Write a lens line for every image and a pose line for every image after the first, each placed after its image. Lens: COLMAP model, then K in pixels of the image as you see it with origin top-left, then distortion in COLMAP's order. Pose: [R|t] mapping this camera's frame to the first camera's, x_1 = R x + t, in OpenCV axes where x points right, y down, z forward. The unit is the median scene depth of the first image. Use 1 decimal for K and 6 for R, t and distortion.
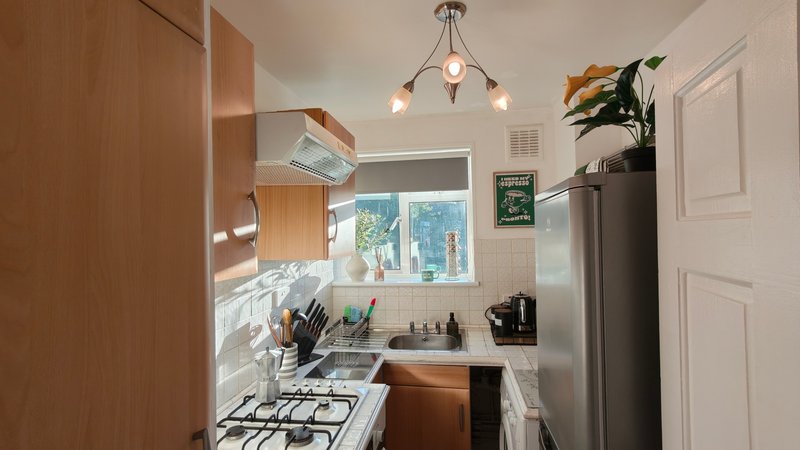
lens RADIAL K [[374.5, 0, 399.7], [0, 374.5, 229.5], [0, 0, 1]] dist [0.003587, -0.000330]
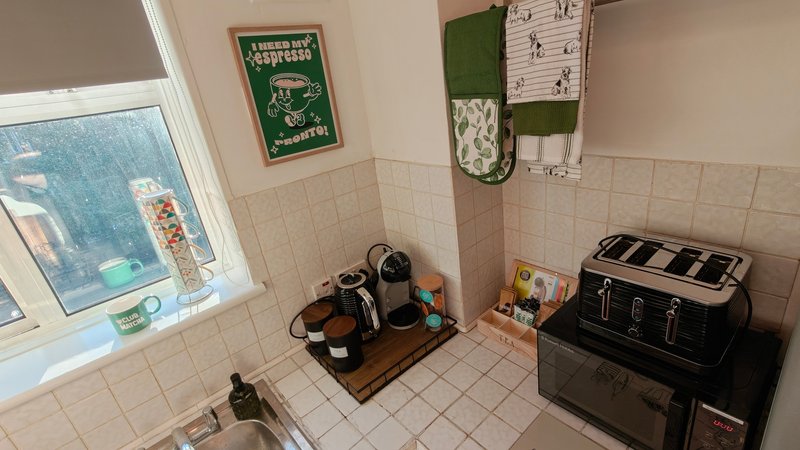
lens RADIAL K [[374.5, 0, 408.2], [0, 374.5, 228.4], [0, 0, 1]] dist [0.003587, -0.000330]
pose [[0.647945, -0.351006, 0.675990, 0.031048], [0.104310, 0.920019, 0.377735, -0.087865], [-0.754511, -0.174239, 0.632735, 0.570185]]
